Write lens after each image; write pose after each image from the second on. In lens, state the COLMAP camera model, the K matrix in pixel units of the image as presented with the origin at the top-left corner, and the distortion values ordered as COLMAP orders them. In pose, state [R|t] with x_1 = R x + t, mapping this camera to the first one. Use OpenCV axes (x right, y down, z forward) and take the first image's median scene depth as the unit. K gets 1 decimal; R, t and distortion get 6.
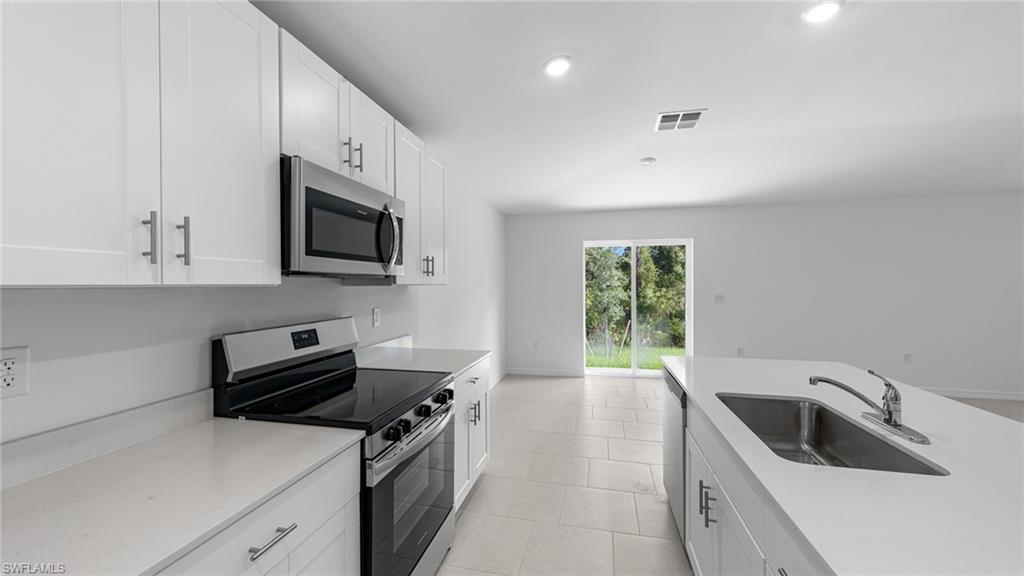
lens RADIAL K [[391.5, 0, 509.1], [0, 391.5, 281.8], [0, 0, 1]] dist [-0.000523, -0.000142]
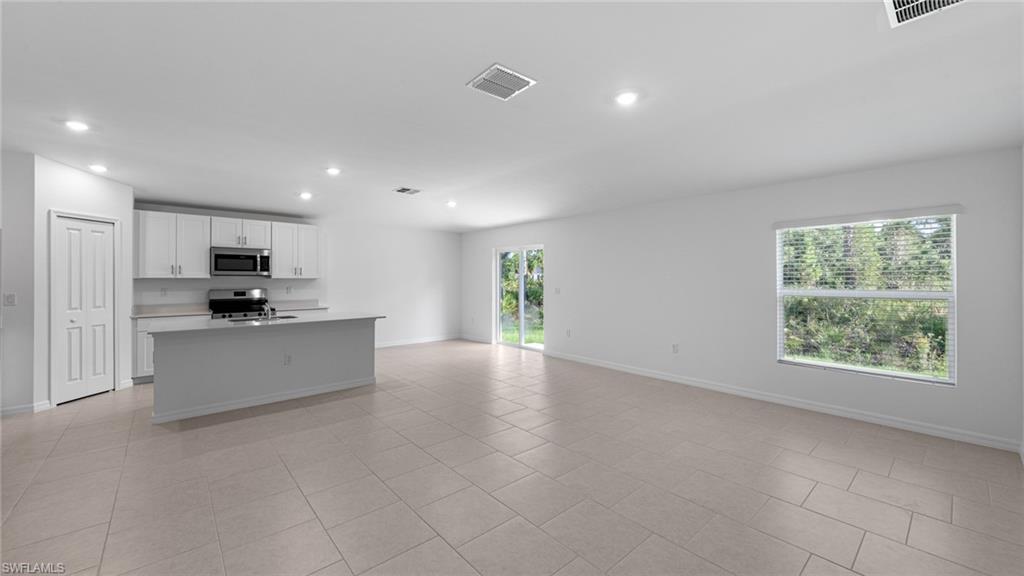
lens RADIAL K [[391.5, 0, 509.1], [0, 391.5, 281.8], [0, 0, 1]] dist [-0.000523, -0.000142]
pose [[0.784687, 0.001050, -0.619891, 3.238048], [0.002658, 0.999984, 0.005058, 0.026065], [0.619887, -0.005617, 0.784671, -0.223772]]
